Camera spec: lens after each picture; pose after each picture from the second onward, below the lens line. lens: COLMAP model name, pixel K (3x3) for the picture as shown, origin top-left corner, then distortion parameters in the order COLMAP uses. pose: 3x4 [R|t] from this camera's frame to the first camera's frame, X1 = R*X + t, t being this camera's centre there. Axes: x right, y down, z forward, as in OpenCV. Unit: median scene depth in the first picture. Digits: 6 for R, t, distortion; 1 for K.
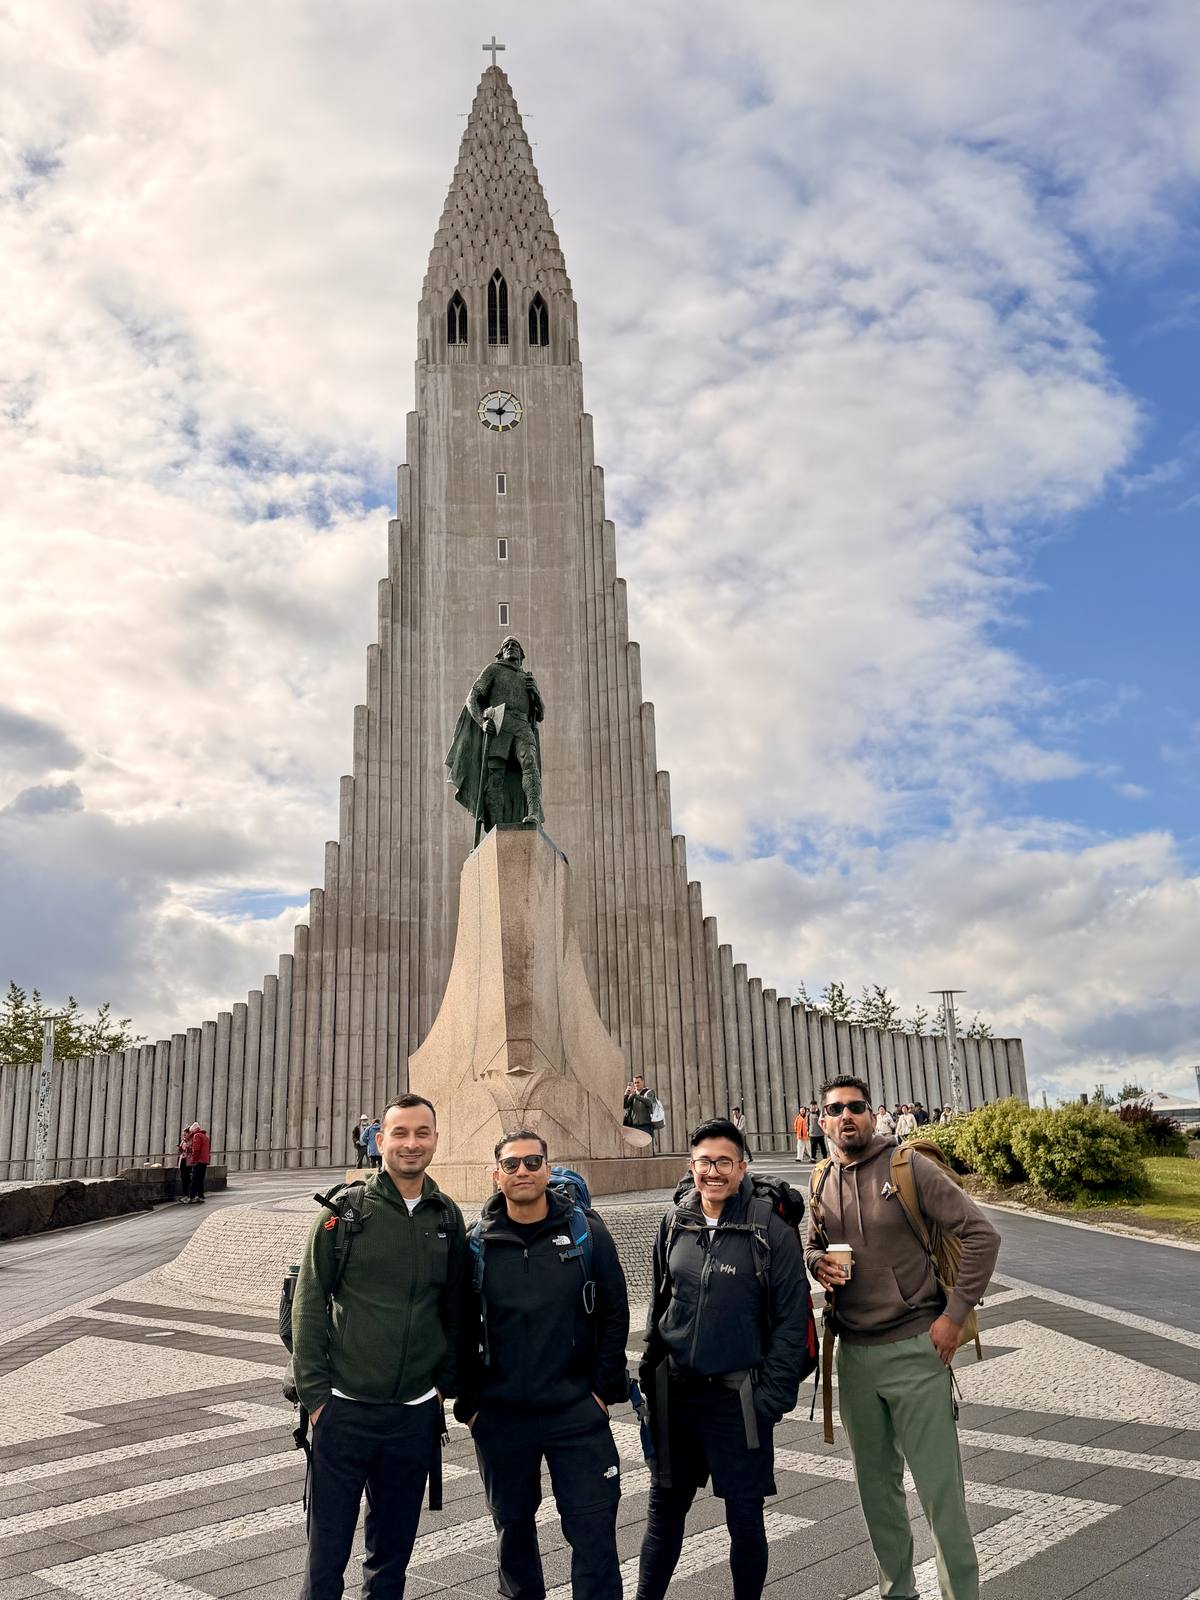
lens RADIAL K [[1320.4, 0, 600.0], [0, 1320.4, 800.0], [0, 0, 1]] dist [0.150788, -0.269379]
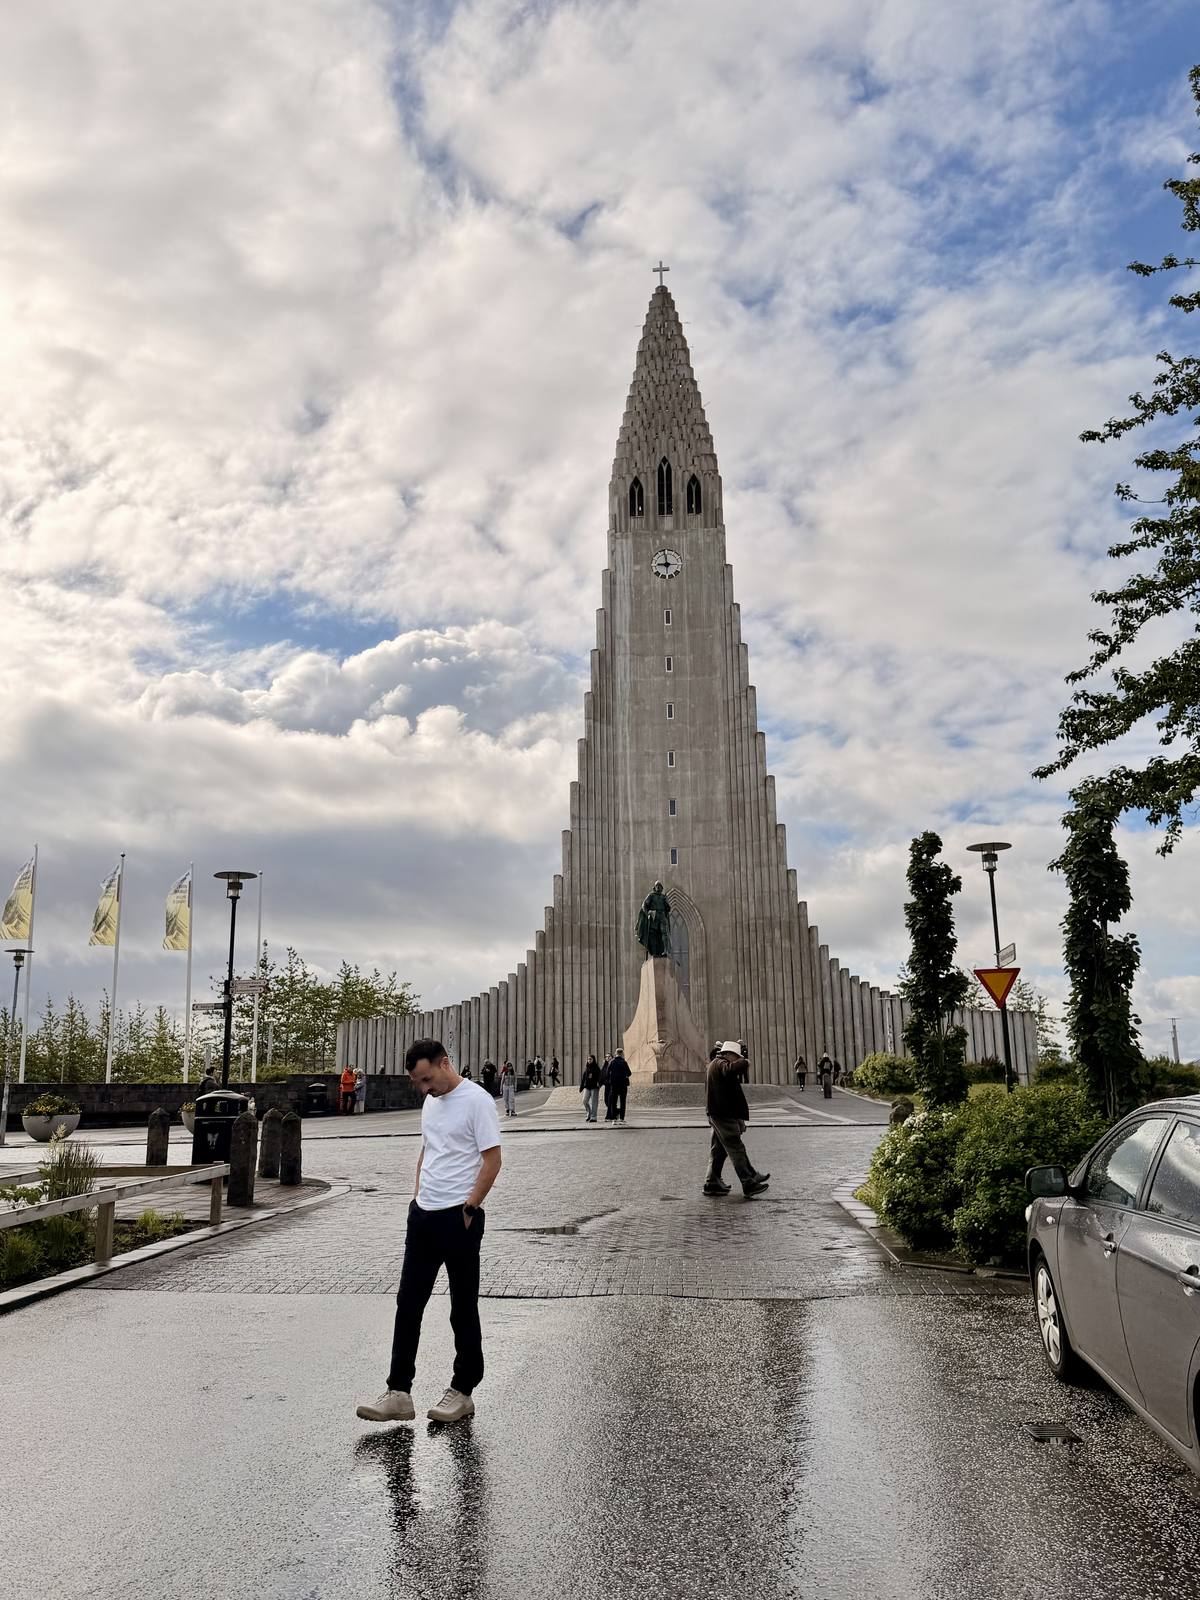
lens RADIAL K [[1320.4, 0, 600.0], [0, 1320.4, 800.0], [0, 0, 1]] dist [0.150788, -0.269379]
pose [[0.990413, -0.010466, -0.137739, 0.050220], [0.015977, 0.999113, 0.038966, -0.105076], [0.137209, -0.040794, 0.989702, -0.448579]]
